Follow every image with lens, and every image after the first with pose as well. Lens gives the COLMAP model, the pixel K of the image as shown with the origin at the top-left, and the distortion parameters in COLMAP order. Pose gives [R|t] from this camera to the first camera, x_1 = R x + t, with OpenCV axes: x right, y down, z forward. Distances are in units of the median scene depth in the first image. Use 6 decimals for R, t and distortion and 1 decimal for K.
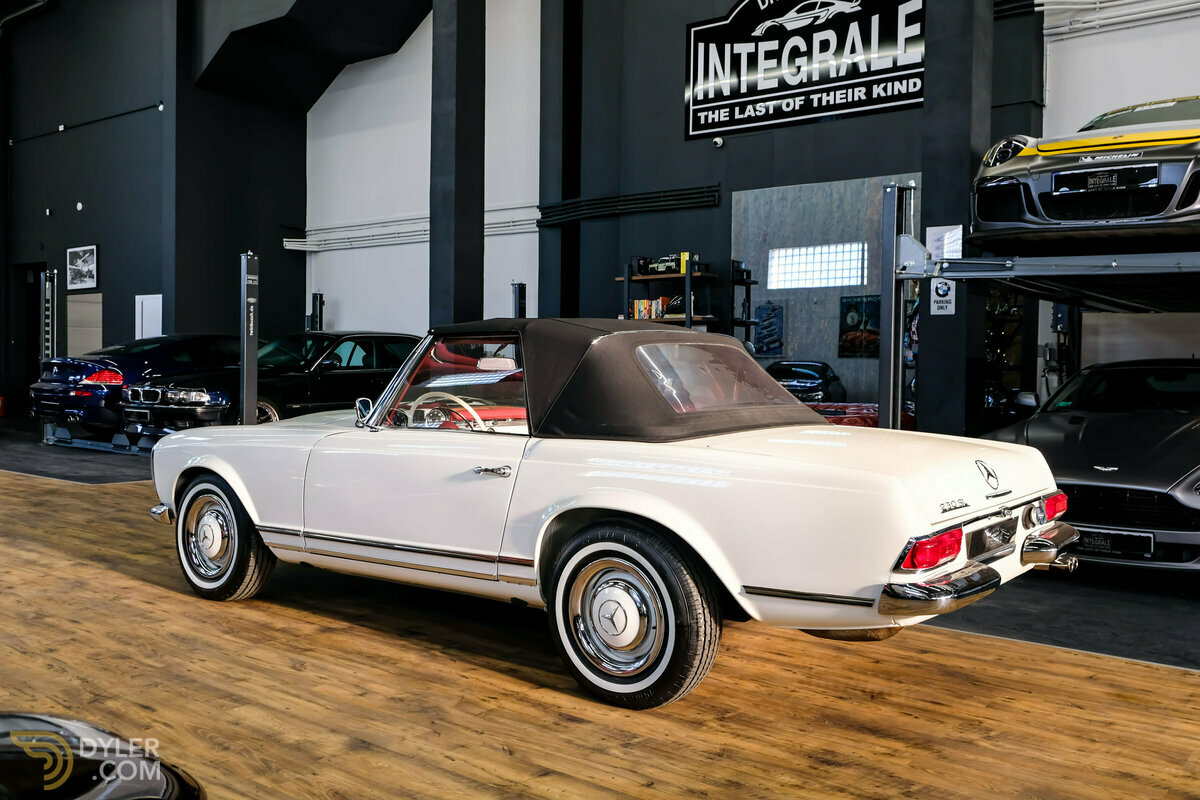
lens RADIAL K [[1044.0, 0, 643.1], [0, 1044.0, 377.3], [0, 0, 1]] dist [-0.001846, 0.008794]
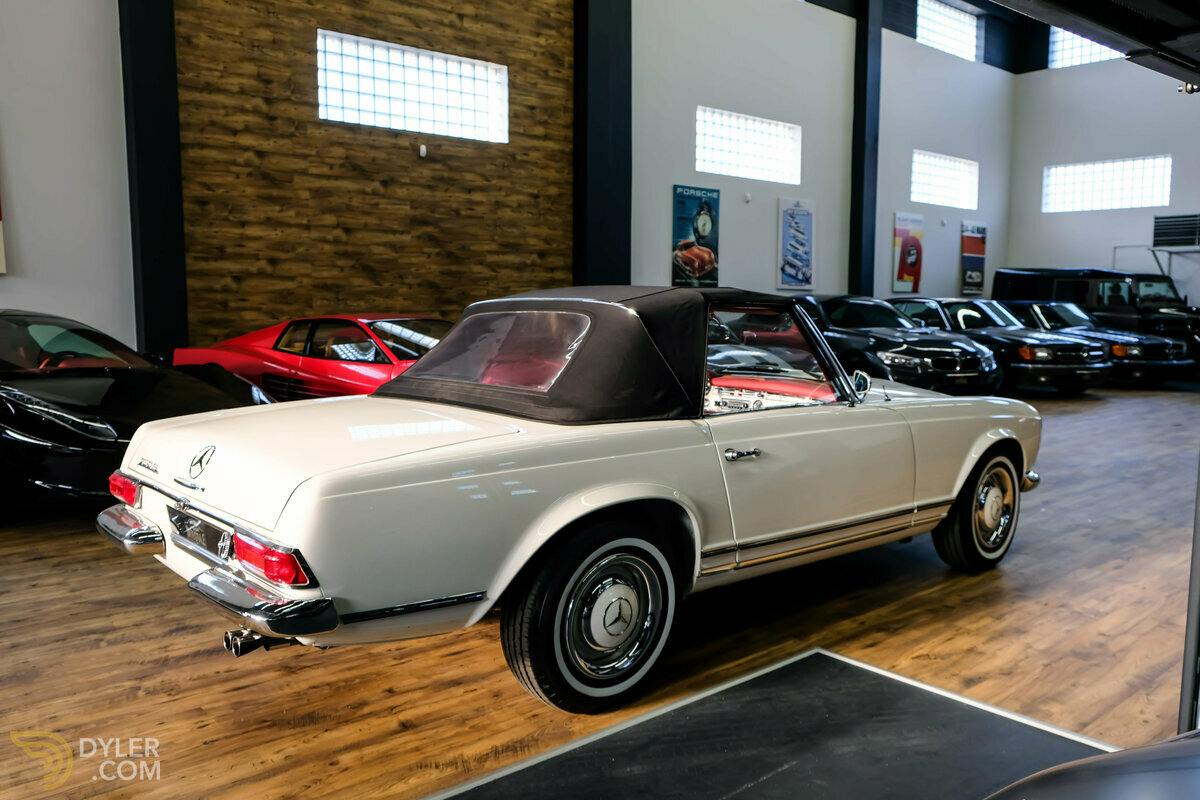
lens RADIAL K [[958.1, 0, 627.2], [0, 958.1, 395.1], [0, 0, 1]] dist [-0.006911, 0.012898]
pose [[-0.195015, 0.078543, -0.977650, 1.117826], [-0.021103, 0.996222, 0.084244, -0.044690], [0.980573, 0.037060, -0.192621, 1.600445]]
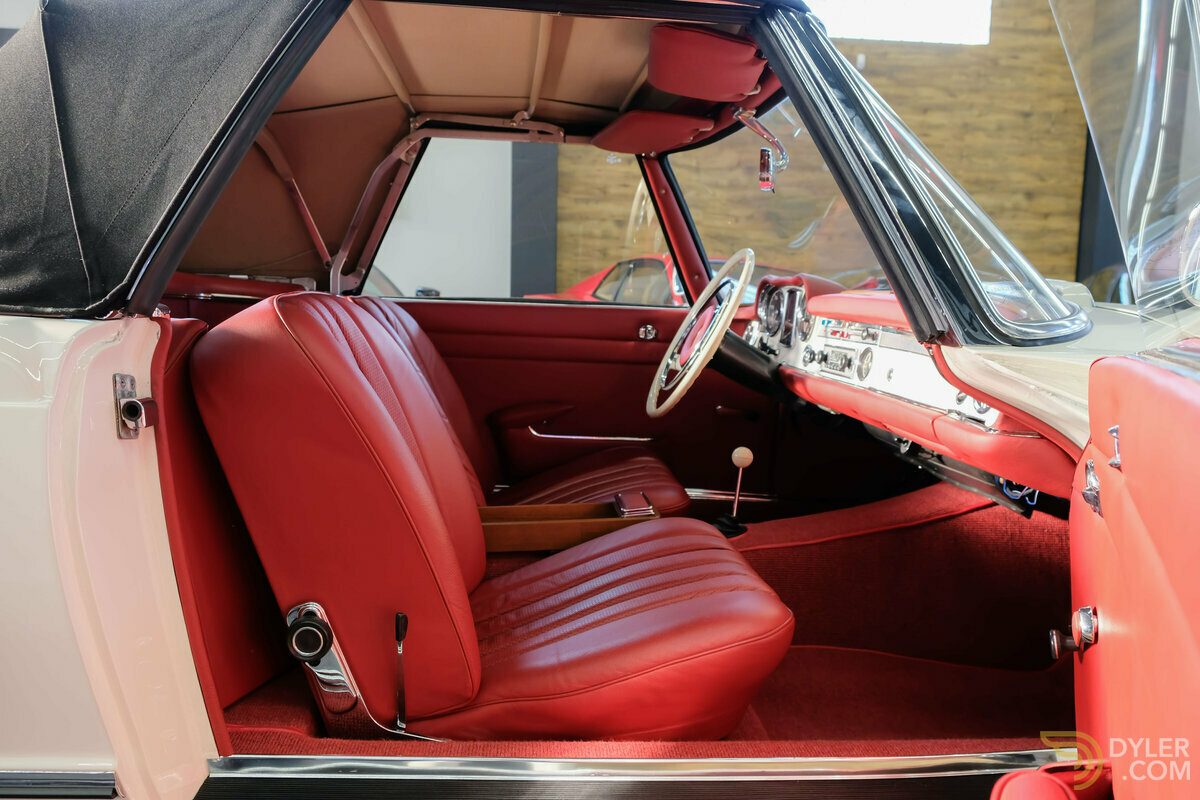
lens RADIAL K [[958.1, 0, 627.2], [0, 958.1, 395.1], [0, 0, 1]] dist [-0.006911, 0.012898]
pose [[-0.730874, 0.045876, -0.680968, 0.181631], [-0.043466, 0.992584, 0.113522, 0.042318], [0.681127, 0.112569, -0.723460, 1.798759]]
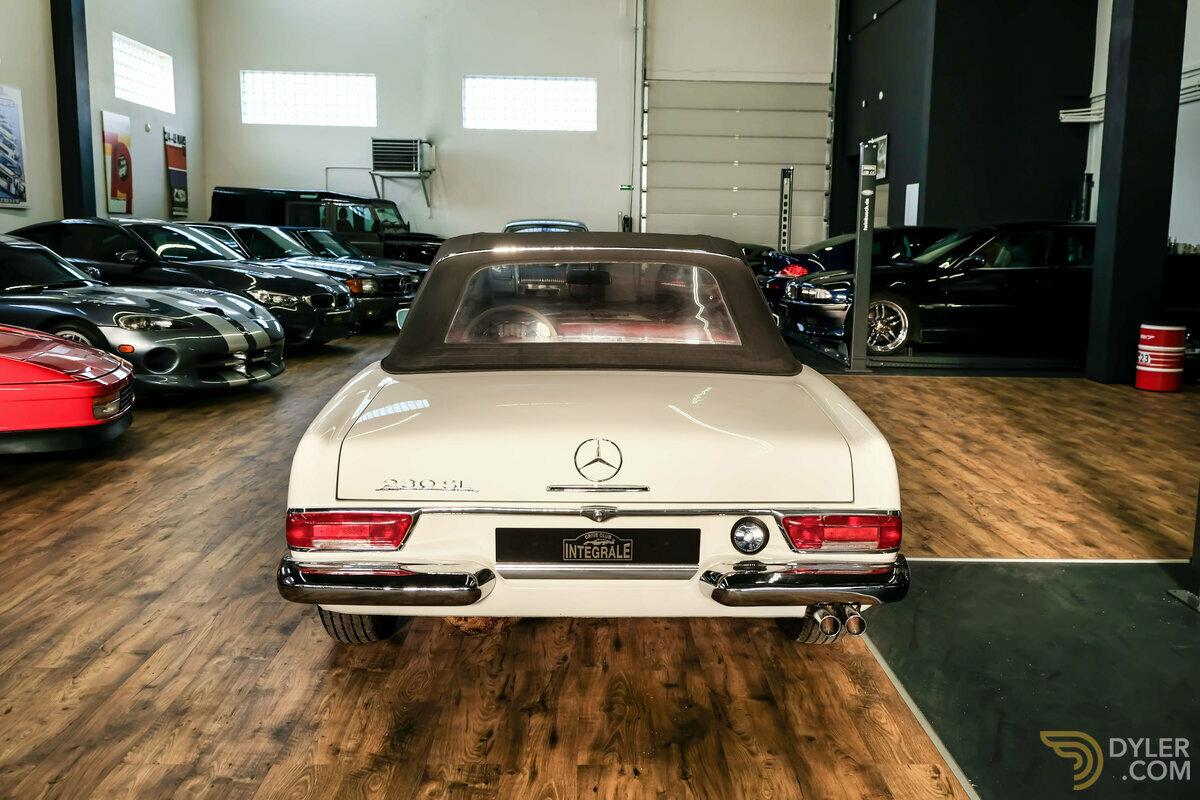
lens RADIAL K [[1146.7, 0, 620.1], [0, 1146.7, 400.4], [0, 0, 1]] dist [0.017733, 0.006459]
pose [[0.622902, 0.107115, -0.774932, 0.999419], [-0.014061, 0.991955, 0.125811, -0.048735], [0.782173, -0.067471, 0.619397, 0.556915]]
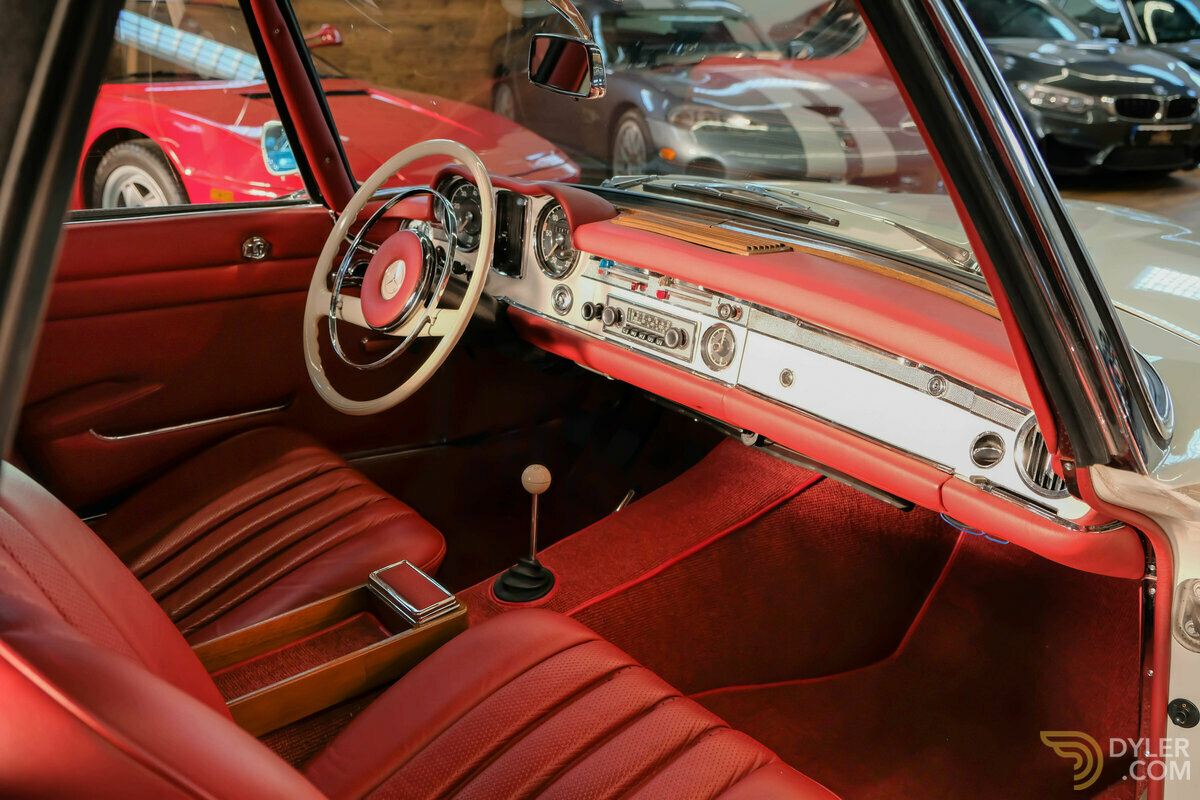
lens RADIAL K [[1126.7, 0, 625.2], [0, 1126.7, 403.7], [0, 0, 1]] dist [0.017886, 0.001091]
pose [[-0.239278, 0.310013, -0.920129, 0.162900], [-0.048821, 0.942617, 0.330286, -0.035295], [0.969723, 0.123952, -0.210413, 1.597450]]
